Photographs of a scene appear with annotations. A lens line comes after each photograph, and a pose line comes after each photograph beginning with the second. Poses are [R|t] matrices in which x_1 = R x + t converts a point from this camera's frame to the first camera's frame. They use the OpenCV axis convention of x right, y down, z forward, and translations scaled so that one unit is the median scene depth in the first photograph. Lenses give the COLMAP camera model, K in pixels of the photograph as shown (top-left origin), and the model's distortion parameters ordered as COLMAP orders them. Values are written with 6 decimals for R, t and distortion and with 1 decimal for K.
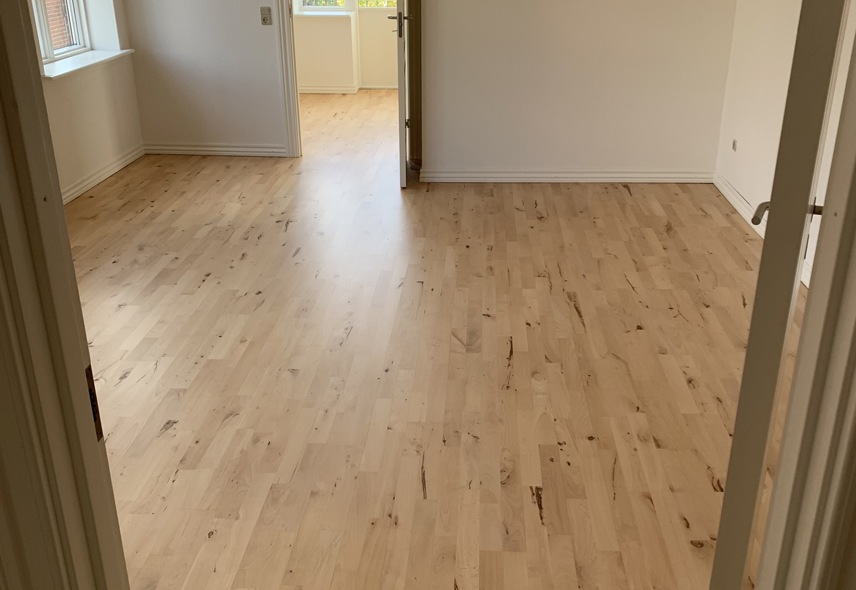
lens RADIAL K [[860.5, 0, 442.6], [0, 860.5, 306.3], [0, 0, 1]] dist [0.103378, -0.223957]
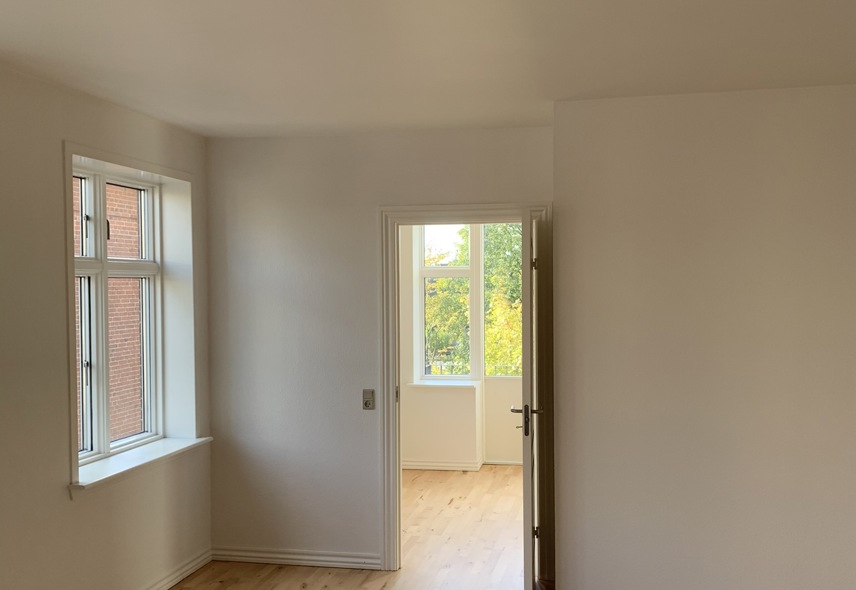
lens RADIAL K [[860.5, 0, 442.6], [0, 860.5, 306.3], [0, 0, 1]] dist [0.103378, -0.223957]
pose [[0.988298, -0.006977, -0.152376, -0.004616], [-0.051082, 0.926135, -0.373717, -0.118588], [0.143728, 0.377127, 0.914941, 0.230535]]
